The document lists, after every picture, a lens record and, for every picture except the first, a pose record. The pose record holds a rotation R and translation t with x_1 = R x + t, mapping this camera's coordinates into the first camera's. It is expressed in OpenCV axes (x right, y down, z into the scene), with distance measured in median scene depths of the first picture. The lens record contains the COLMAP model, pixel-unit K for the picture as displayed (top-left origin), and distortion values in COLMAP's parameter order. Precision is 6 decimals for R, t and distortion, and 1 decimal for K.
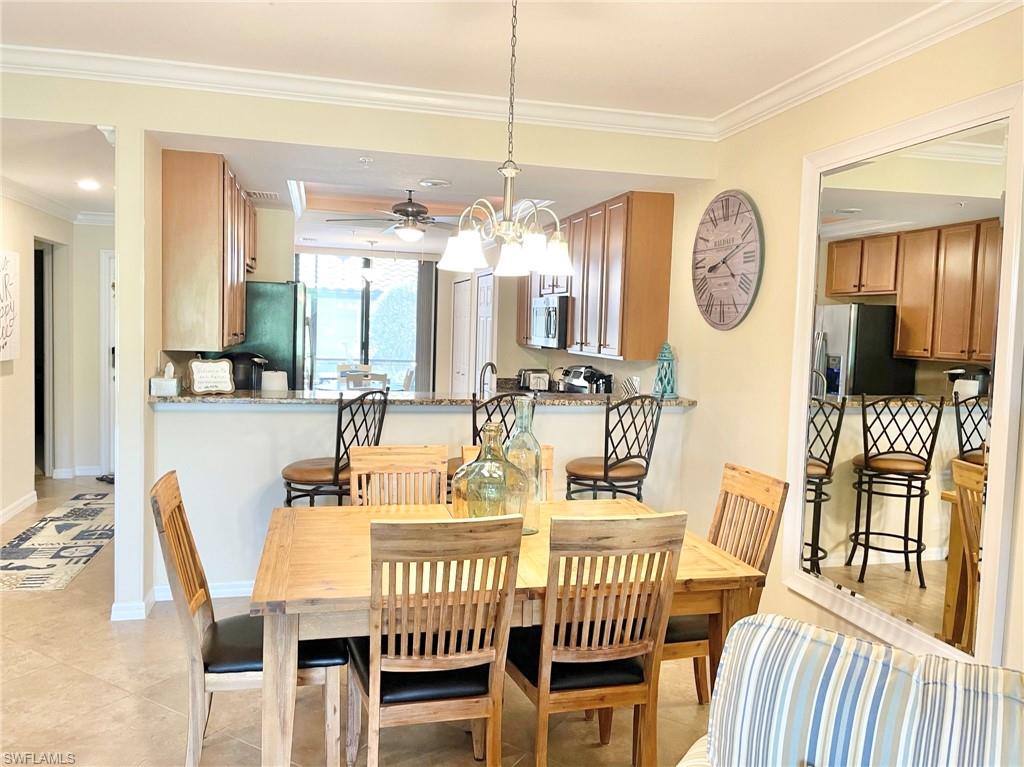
lens RADIAL K [[786.0, 0, 512.9], [0, 786.0, 380.5], [0, 0, 1]] dist [0.033178, -0.014077]
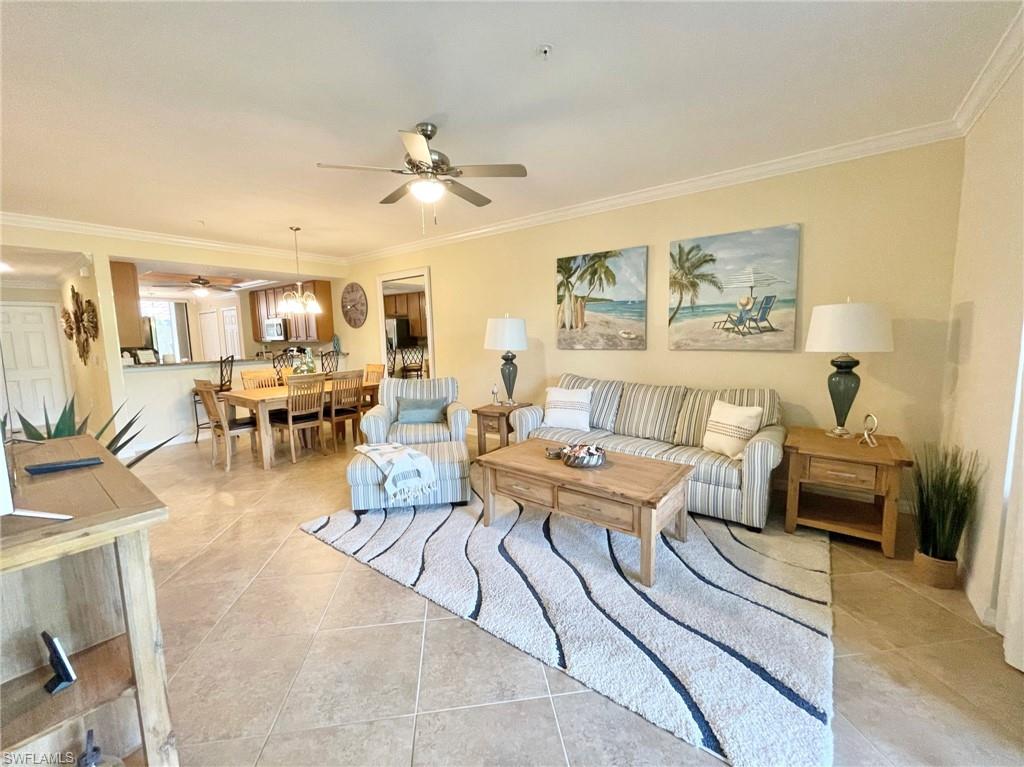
lens RADIAL K [[415.4, 0, 505.1], [0, 415.4, 380.7], [0, 0, 1]] dist [-0.004745, 0.002120]
pose [[0.787209, -0.119447, 0.605008, -0.266288], [0.090745, 0.992820, 0.077939, 0.062759], [-0.609973, -0.006453, 0.792396, -0.606030]]
